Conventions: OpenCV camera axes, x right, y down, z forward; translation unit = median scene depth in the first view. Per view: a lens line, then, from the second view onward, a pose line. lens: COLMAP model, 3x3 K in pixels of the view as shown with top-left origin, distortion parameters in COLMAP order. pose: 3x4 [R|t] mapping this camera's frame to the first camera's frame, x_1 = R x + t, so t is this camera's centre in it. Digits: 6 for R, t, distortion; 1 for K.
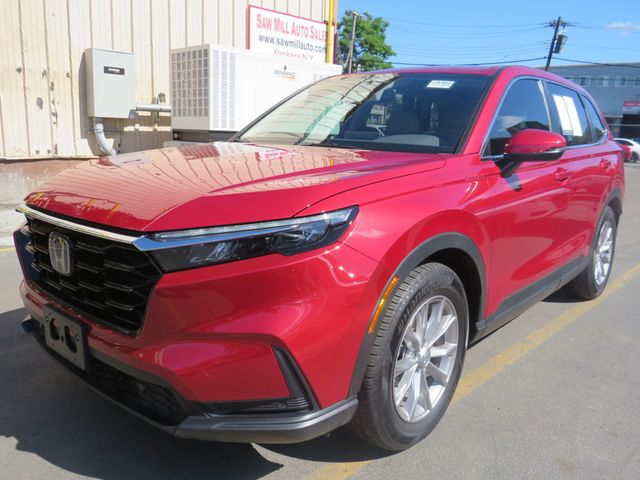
lens RADIAL K [[558.7, 0, 320.0], [0, 558.7, 240.0], [0, 0, 1]] dist [-0.011286, -0.006944]
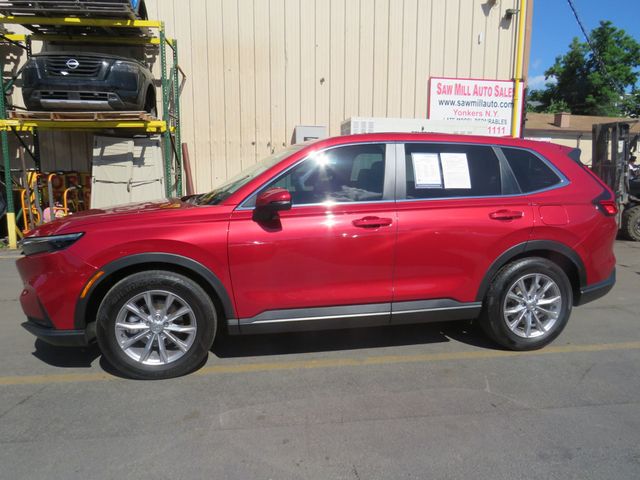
lens RADIAL K [[490.7, 0, 320.0], [0, 490.7, 240.0], [0, 0, 1]] dist [0.001538, 0.000942]
pose [[0.771286, 0.071425, -0.632469, 0.383985], [-0.107984, 0.993963, -0.019436, -0.018280], [0.627262, 0.083287, 0.774342, 0.041265]]
